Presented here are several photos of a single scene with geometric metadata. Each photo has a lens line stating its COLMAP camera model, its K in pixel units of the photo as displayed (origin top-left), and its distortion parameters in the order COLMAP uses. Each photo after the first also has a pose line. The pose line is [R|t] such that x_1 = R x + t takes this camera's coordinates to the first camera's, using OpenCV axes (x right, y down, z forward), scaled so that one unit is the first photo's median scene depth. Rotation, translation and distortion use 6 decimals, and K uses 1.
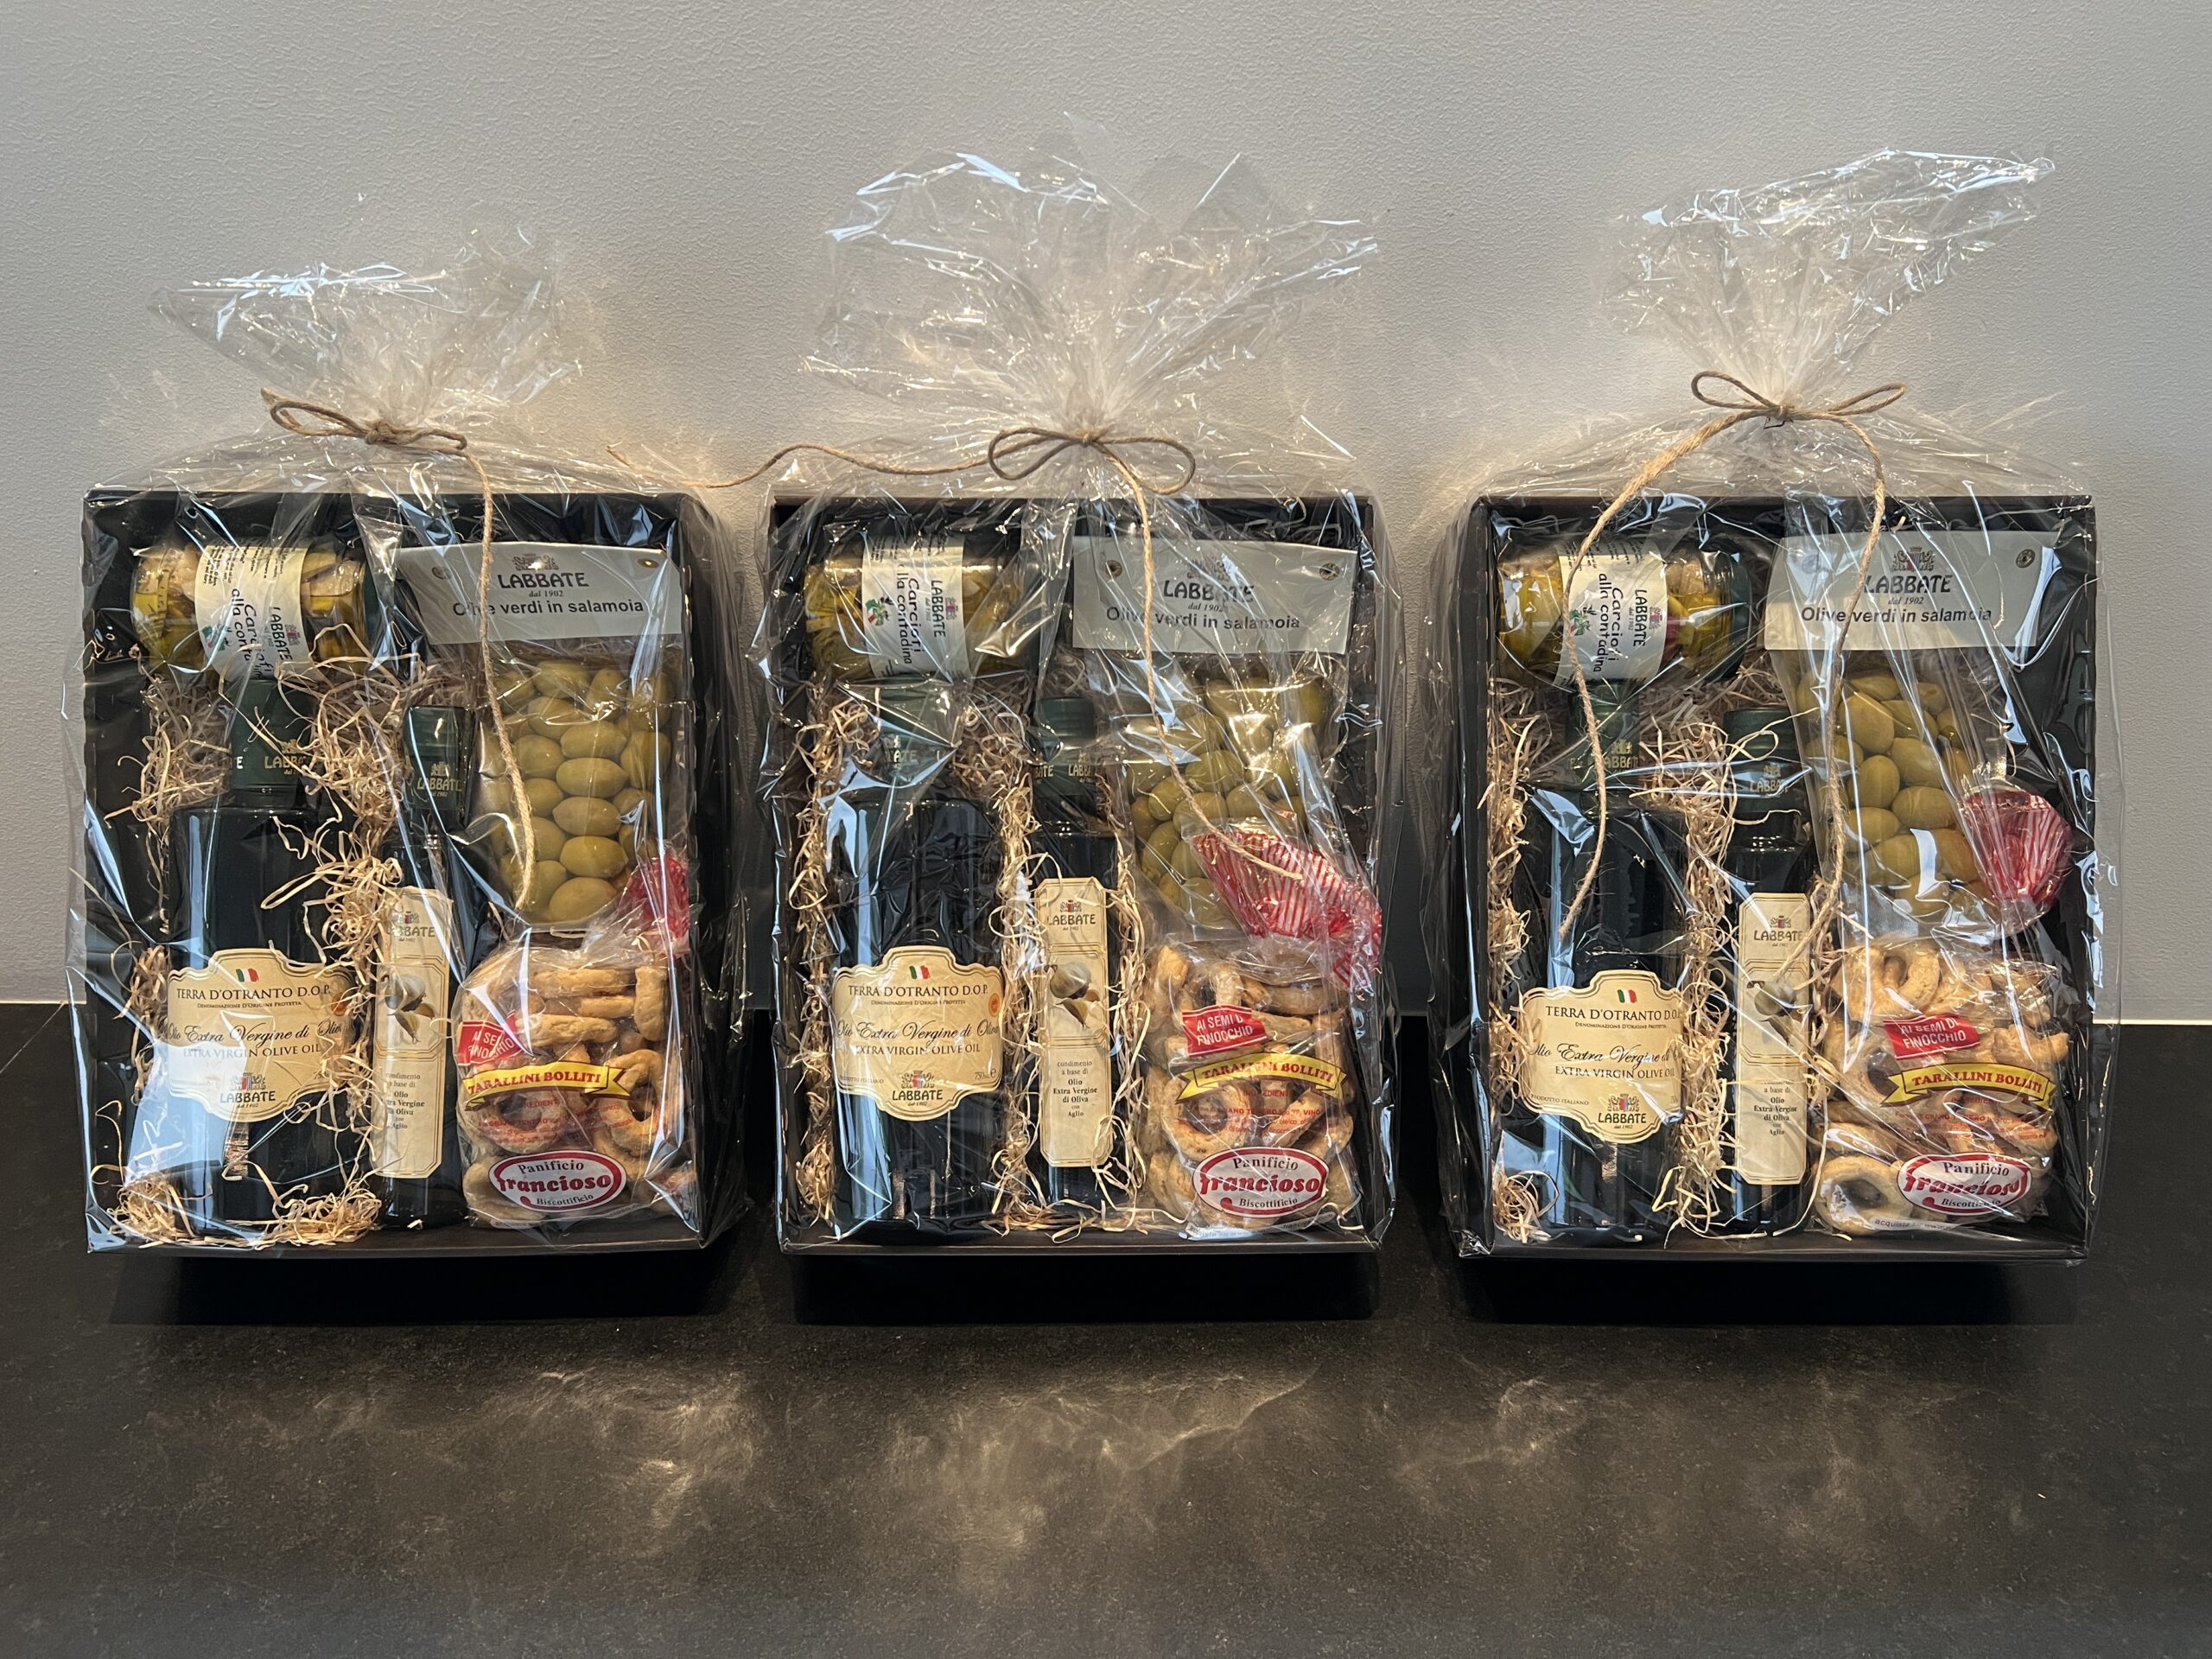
lens RADIAL K [[1697.0, 0, 1122.6], [0, 1697.0, 807.0], [0, 0, 1]] dist [0.012196, -0.032132]
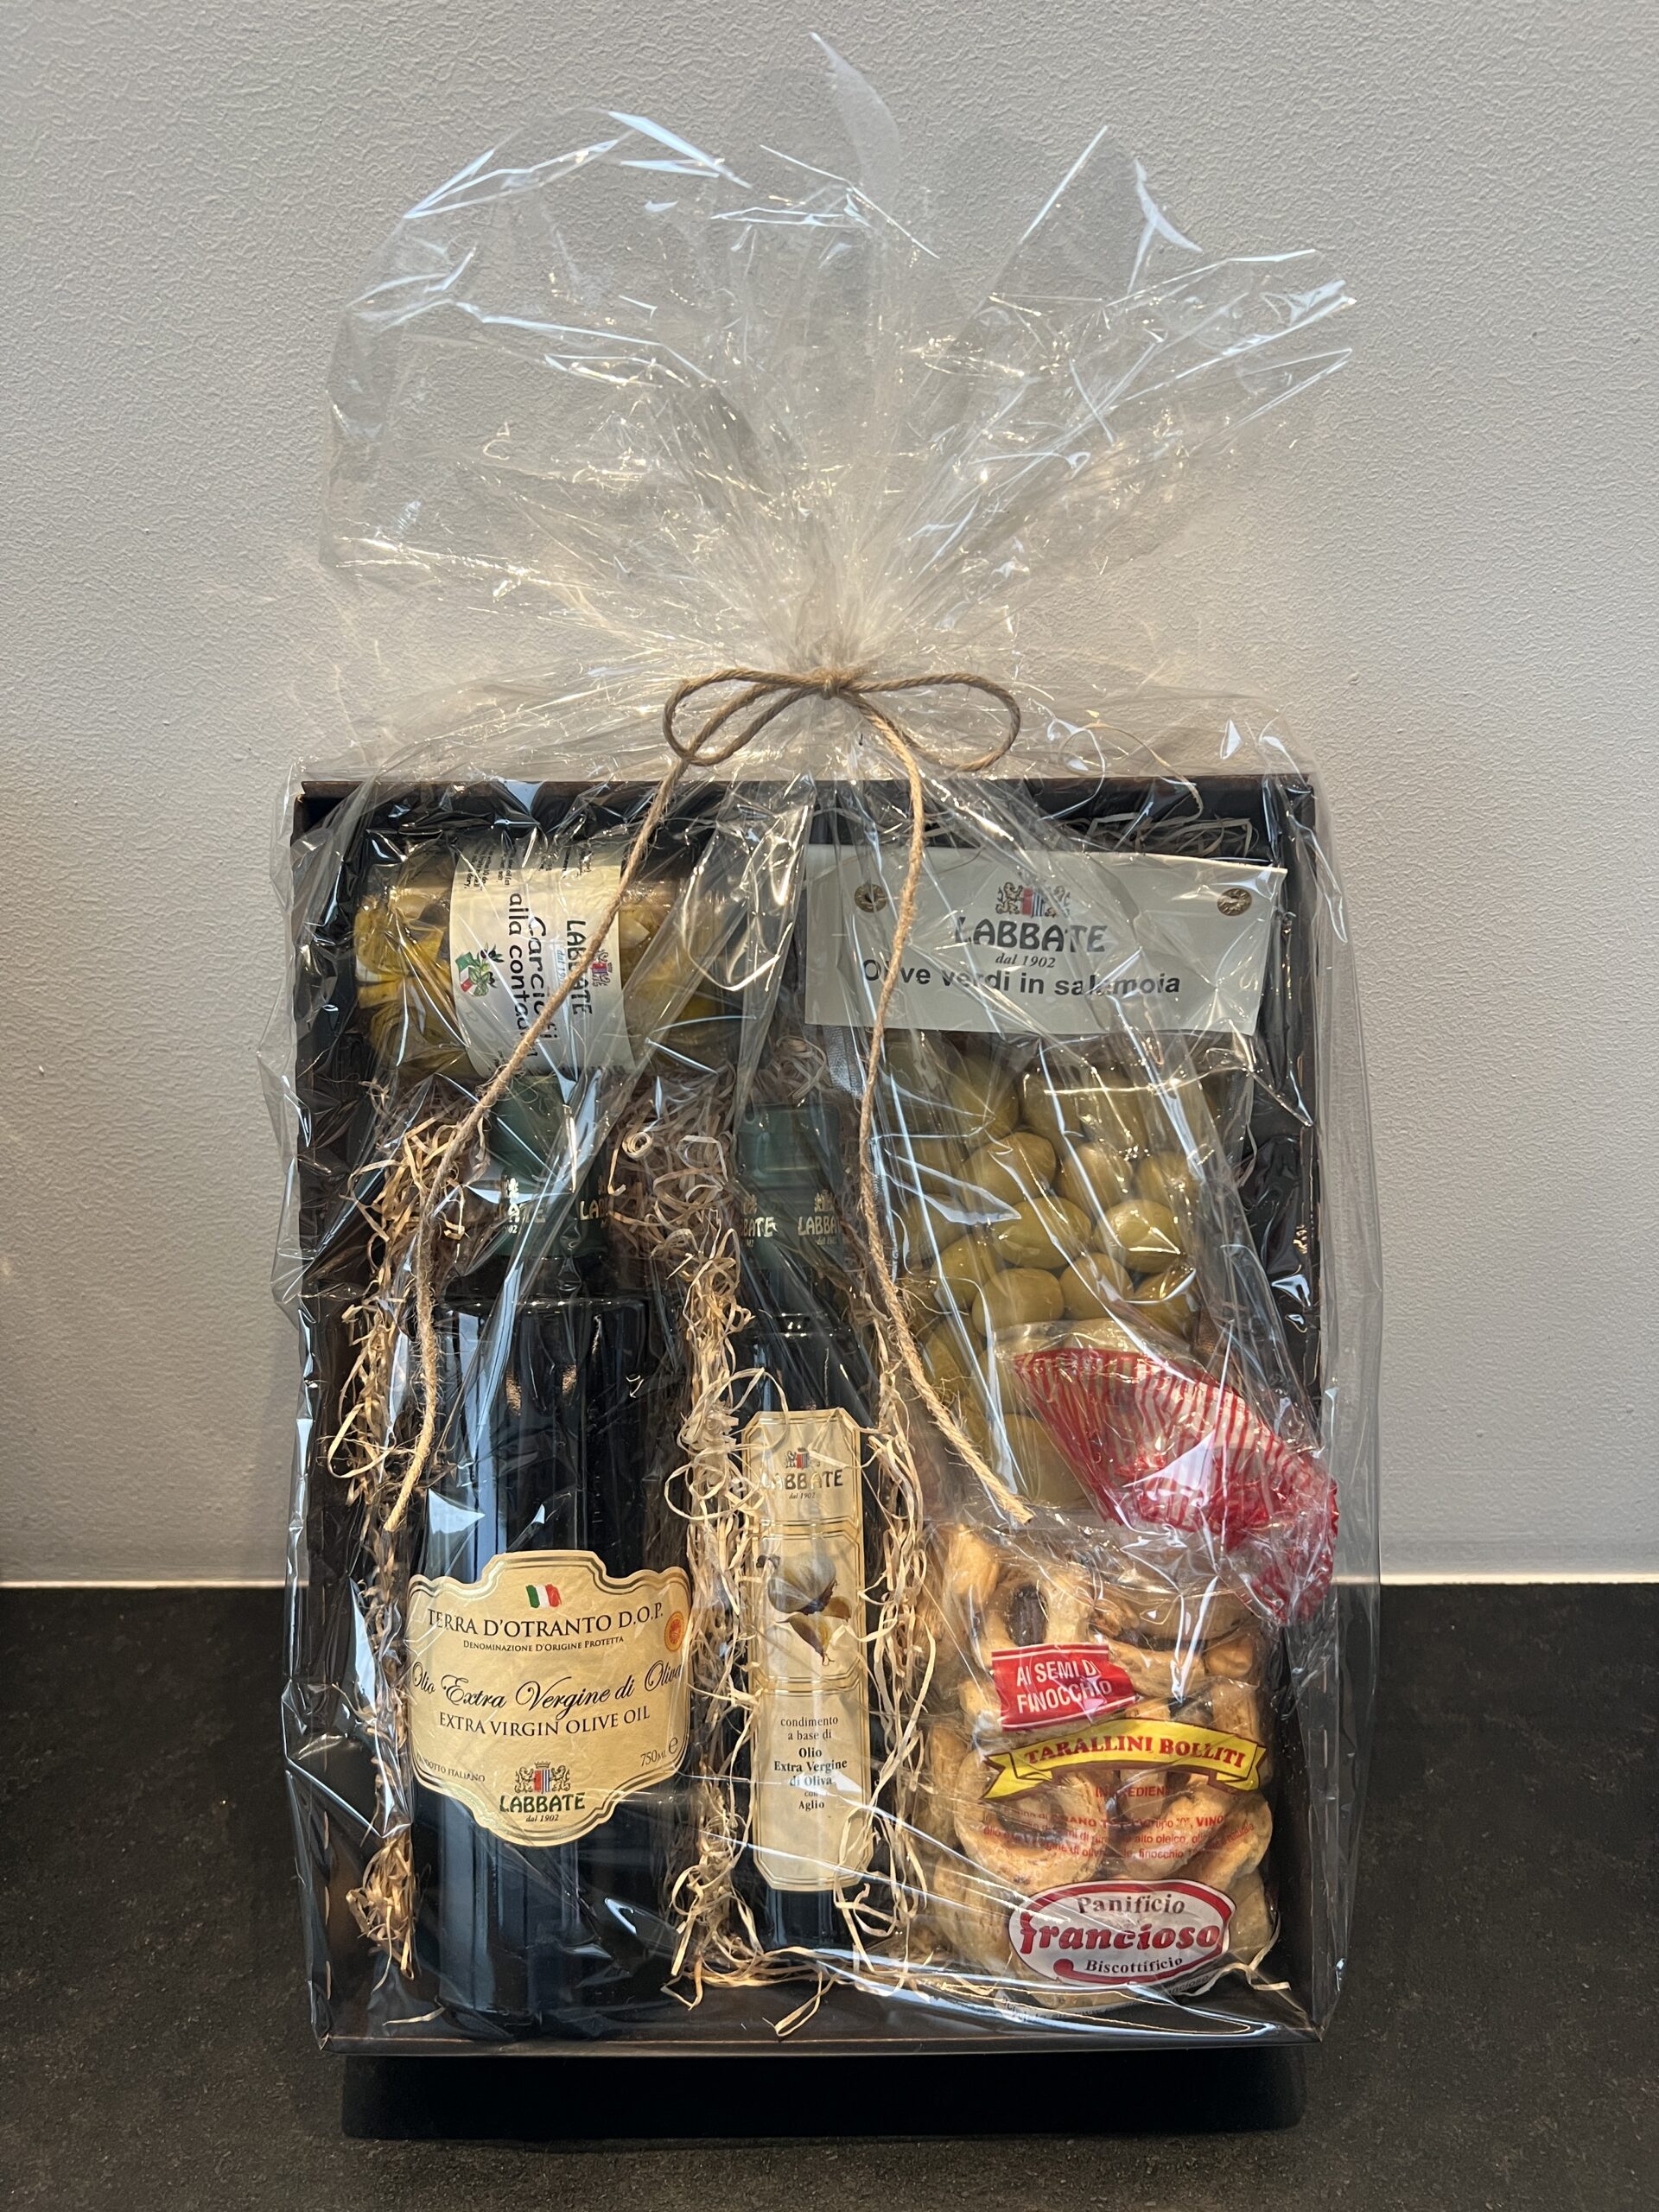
lens RADIAL K [[1697.0, 0, 823.4], [0, 1697.0, 1120.8], [0, 0, 1]] dist [0.012196, -0.032132]
pose [[0.999786, 0.001080, -0.020670, -0.011006], [-0.000836, 0.999930, 0.011819, -0.069701], [0.020681, -0.011799, 0.999717, 0.403649]]
